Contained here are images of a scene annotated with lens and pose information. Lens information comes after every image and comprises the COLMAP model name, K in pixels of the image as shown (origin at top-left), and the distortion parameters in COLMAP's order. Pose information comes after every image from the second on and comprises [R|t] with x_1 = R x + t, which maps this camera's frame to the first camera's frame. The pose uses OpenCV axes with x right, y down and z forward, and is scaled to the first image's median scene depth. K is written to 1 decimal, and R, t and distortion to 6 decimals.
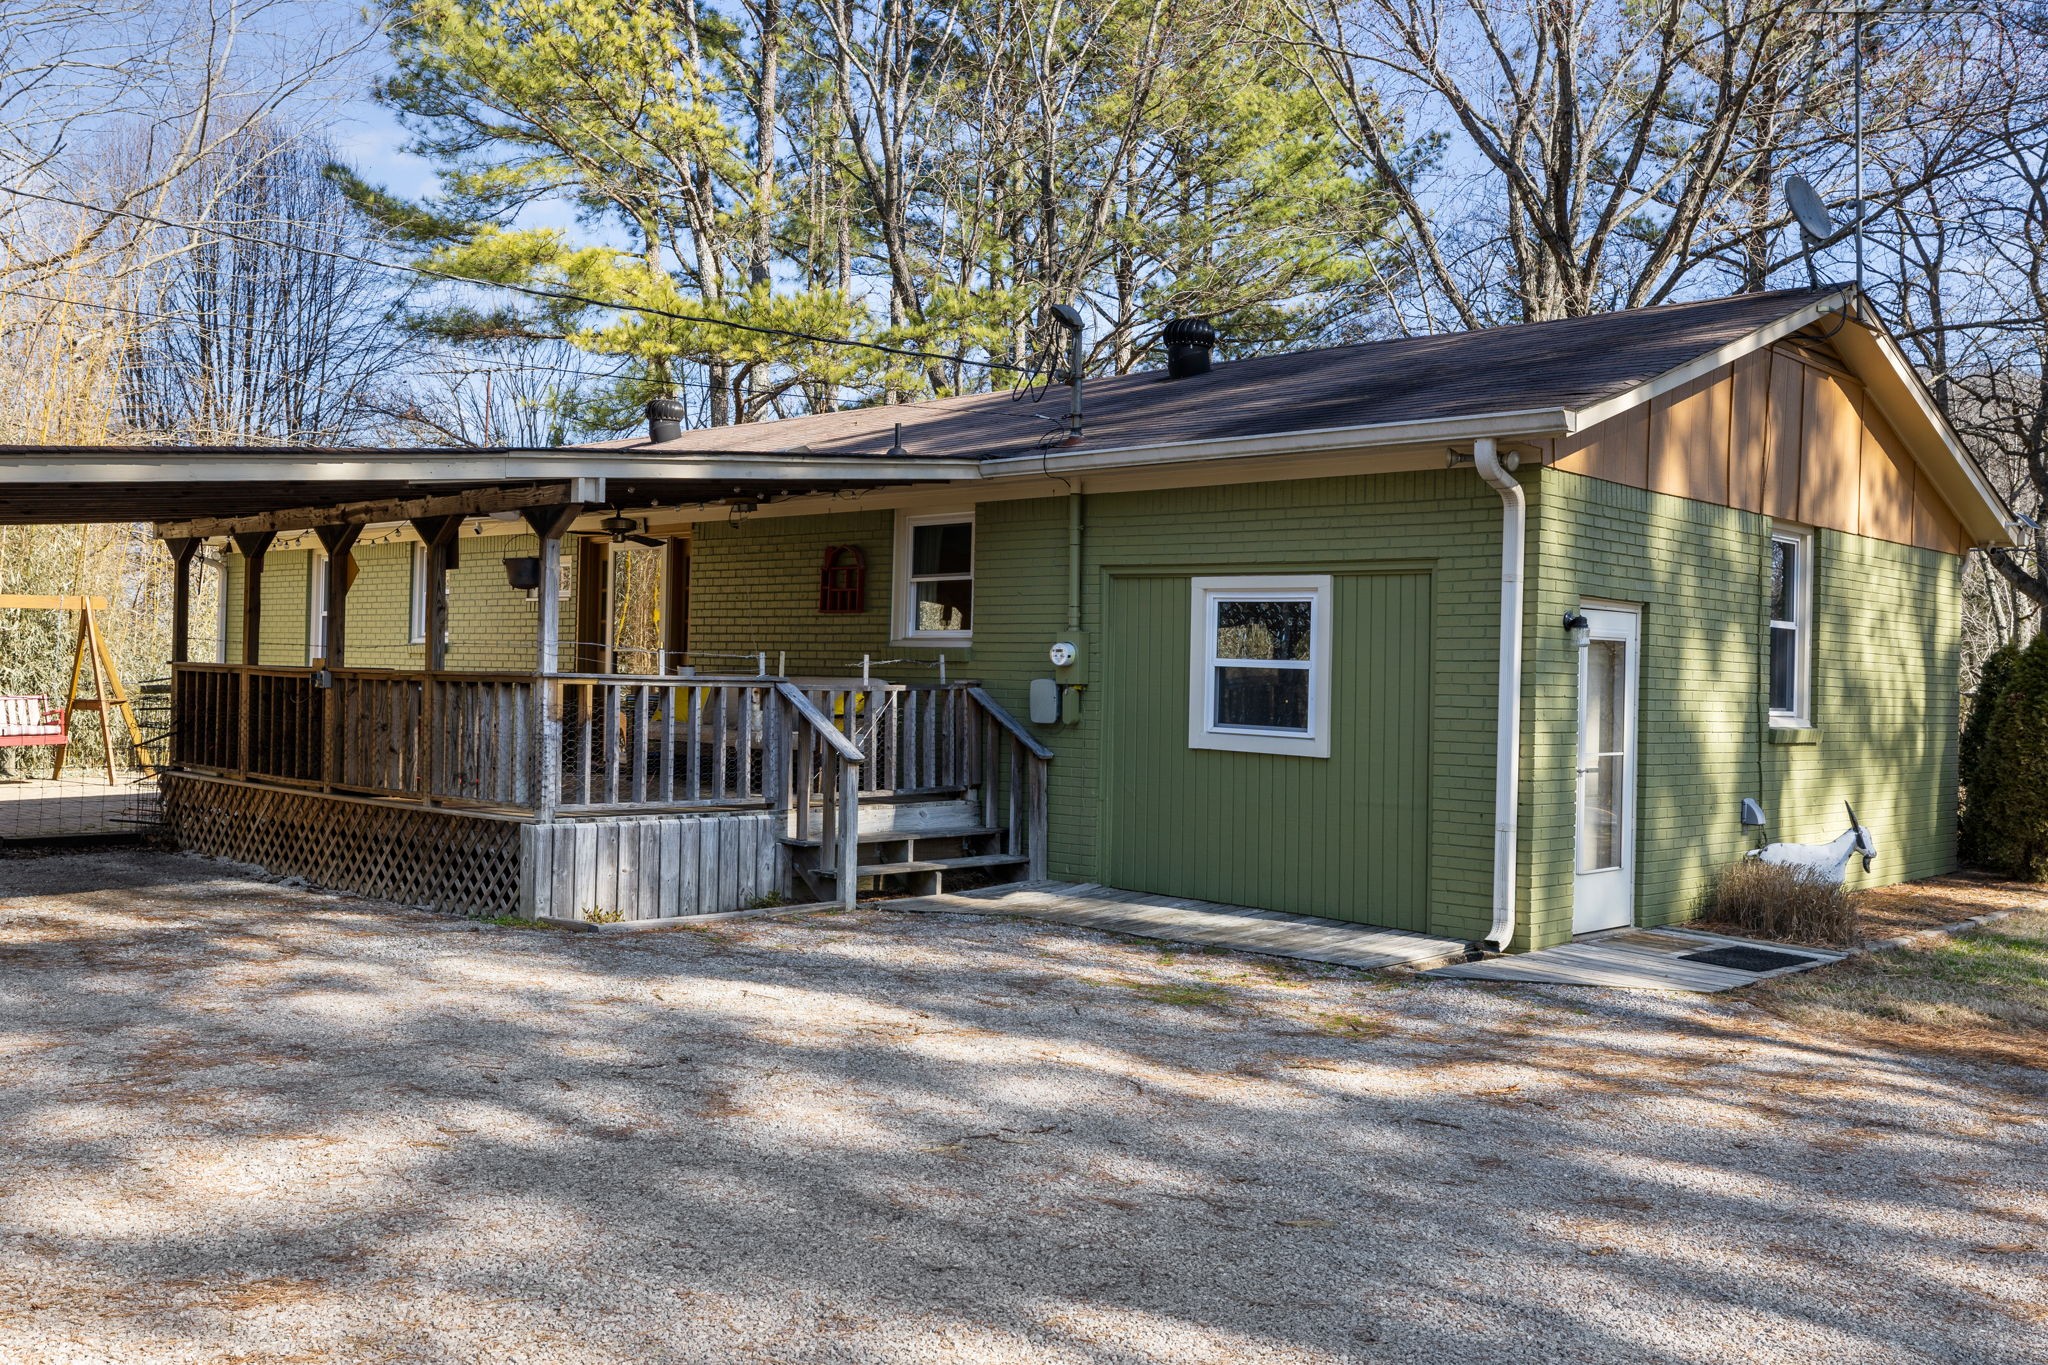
lens RADIAL K [[2607.8, 0, 1024.0], [0, 2607.8, 682.5], [0, 0, 1]] dist [-0.024209, -0.014984]
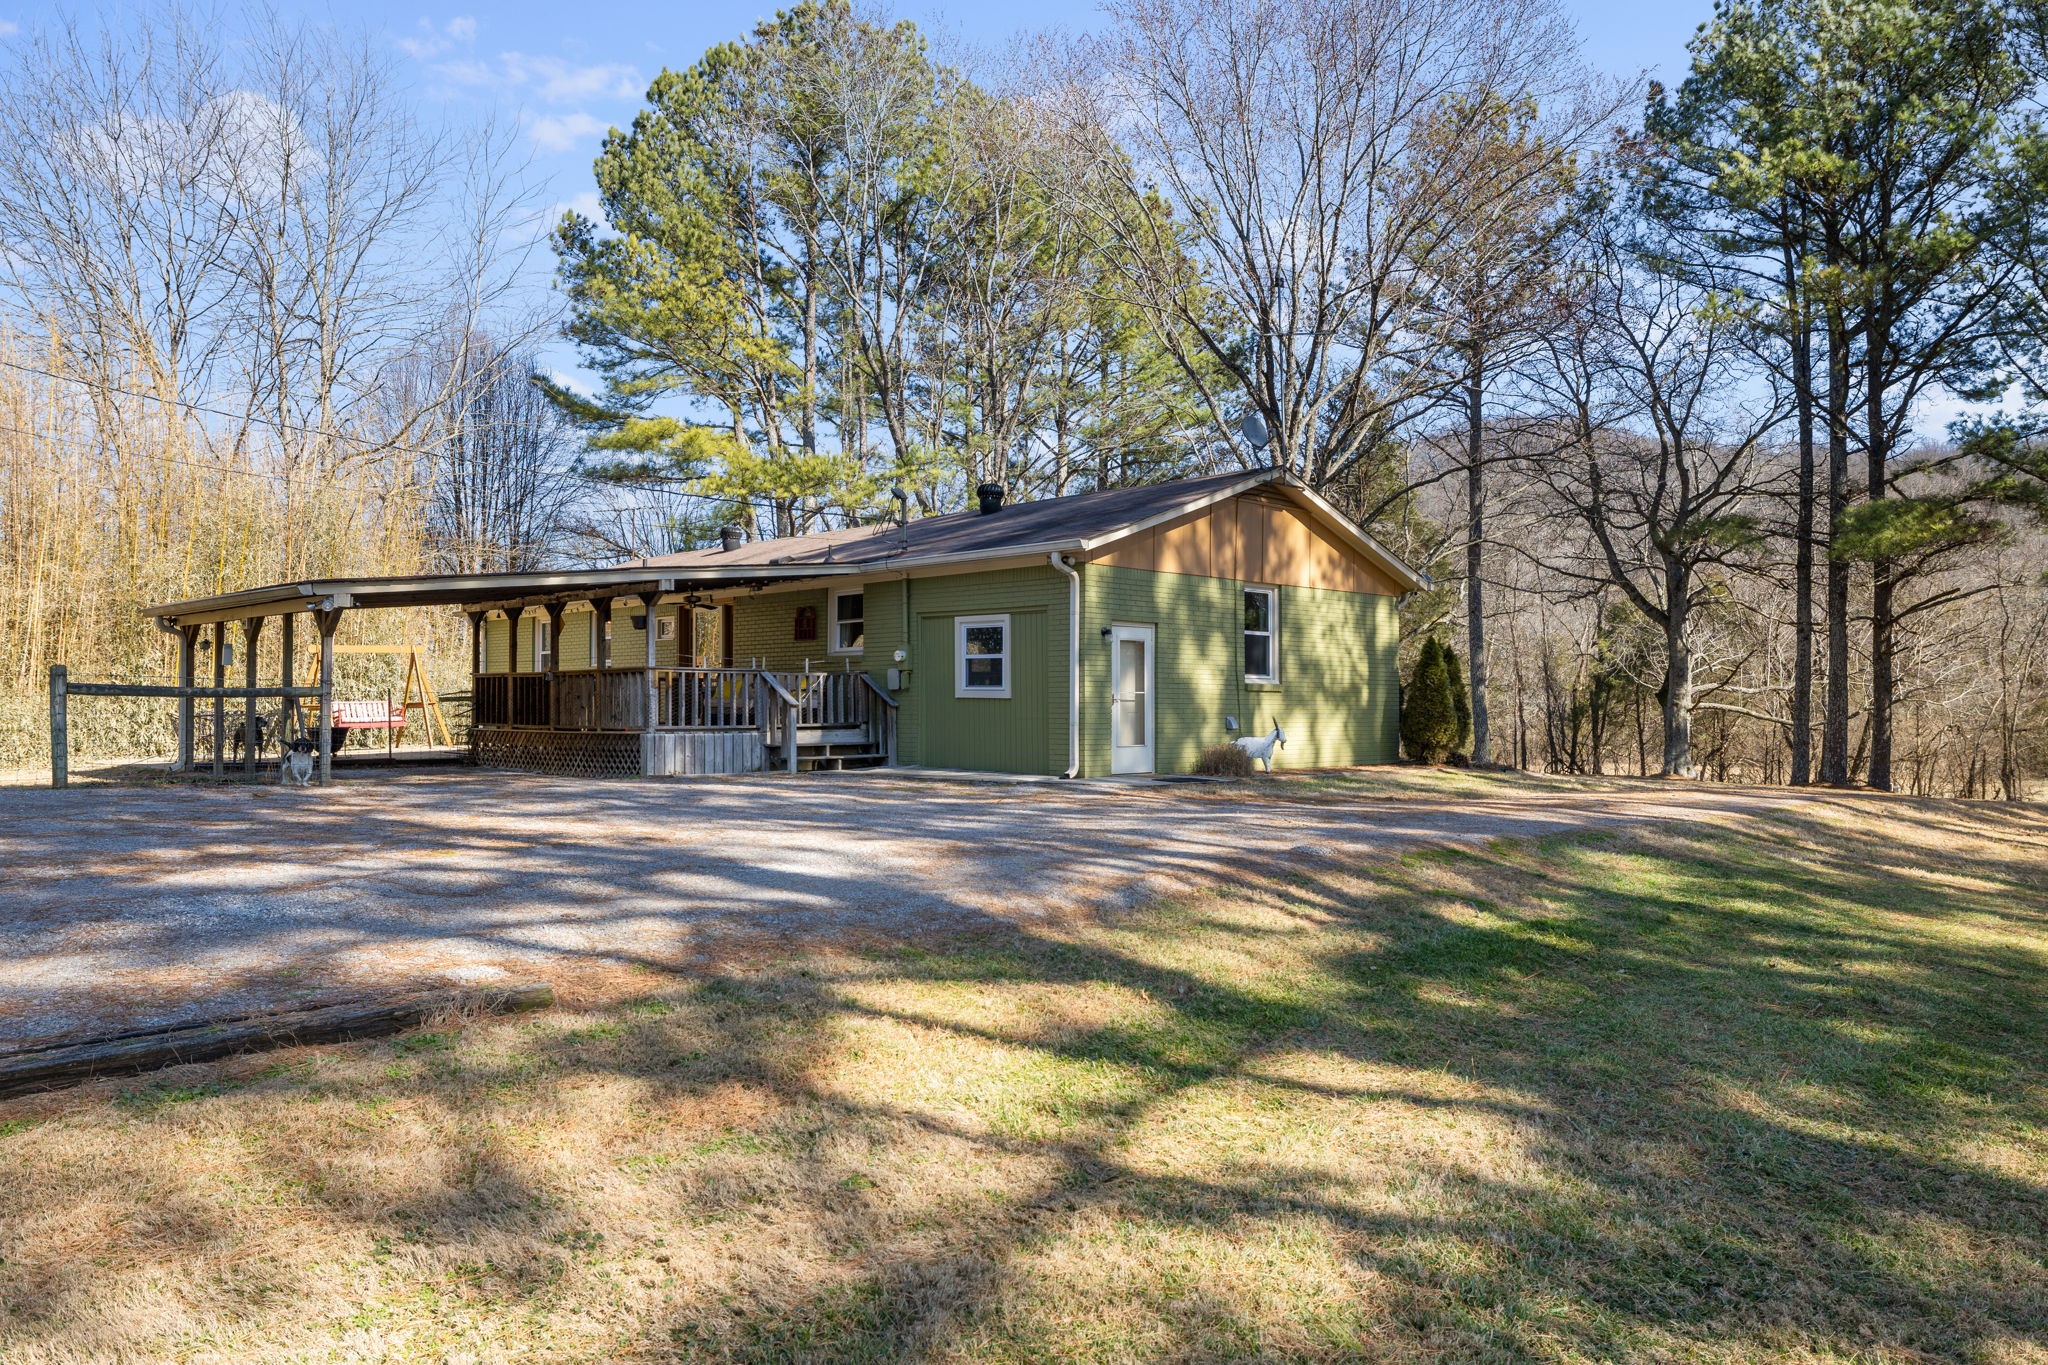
lens RADIAL K [[2607.8, 0, 1024.0], [0, 2607.8, 682.5], [0, 0, 1]] dist [-0.024209, -0.014984]
pose [[0.997440, -0.024471, -0.067184, 0.241741], [0.022875, 0.999440, -0.024420, 0.060577], [0.067744, 0.022820, 0.997442, -1.019968]]
